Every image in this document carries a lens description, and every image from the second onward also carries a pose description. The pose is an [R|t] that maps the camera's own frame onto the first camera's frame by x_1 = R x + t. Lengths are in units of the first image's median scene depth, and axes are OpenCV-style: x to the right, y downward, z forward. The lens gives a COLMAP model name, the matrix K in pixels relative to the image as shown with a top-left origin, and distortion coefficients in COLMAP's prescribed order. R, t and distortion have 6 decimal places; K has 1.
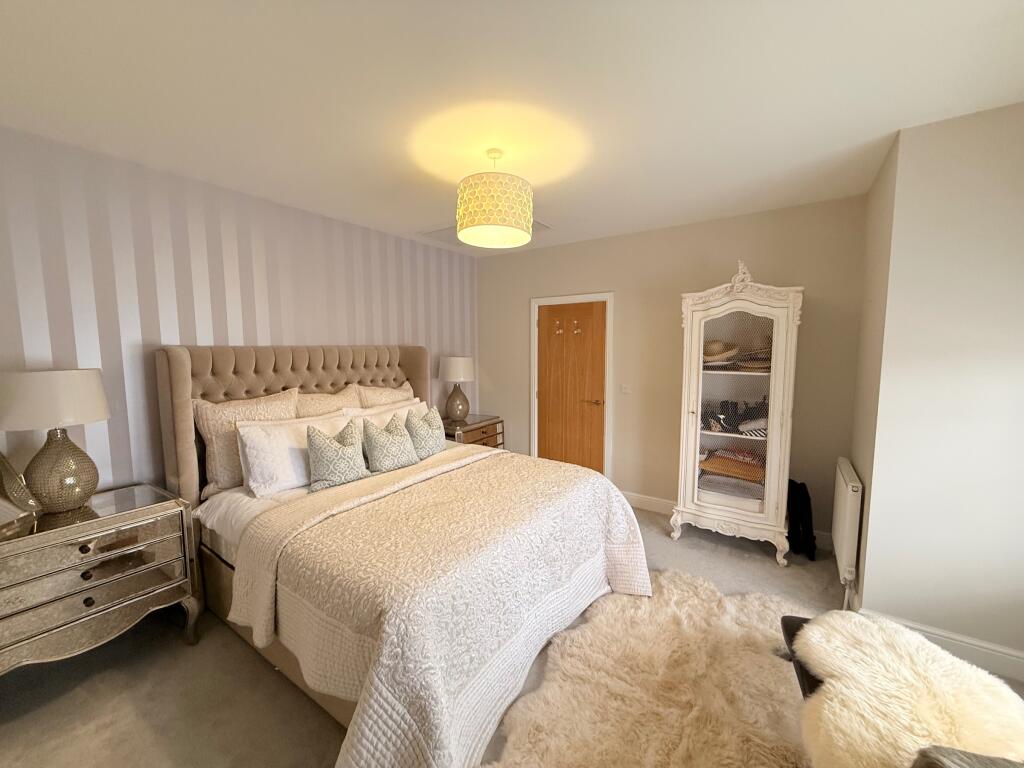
lens RADIAL K [[408.4, 0, 509.2], [0, 408.4, 383.3], [0, 0, 1]] dist [0.002011, 0.000310]
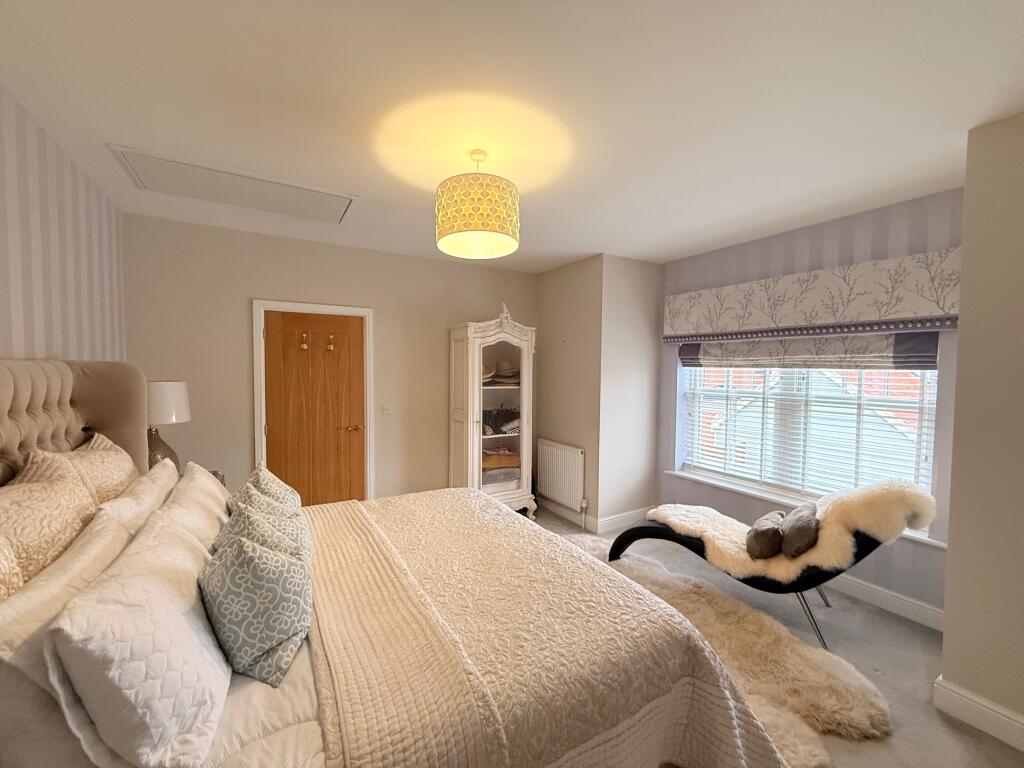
lens RADIAL K [[408.4, 0, 509.2], [0, 408.4, 383.3], [0, 0, 1]] dist [0.002011, 0.000310]
pose [[0.414322, -0.029821, 0.909642, -0.621132], [0.072623, 0.997359, -0.000382, -0.036124], [-0.907228, 0.066220, 0.415394, 0.432075]]
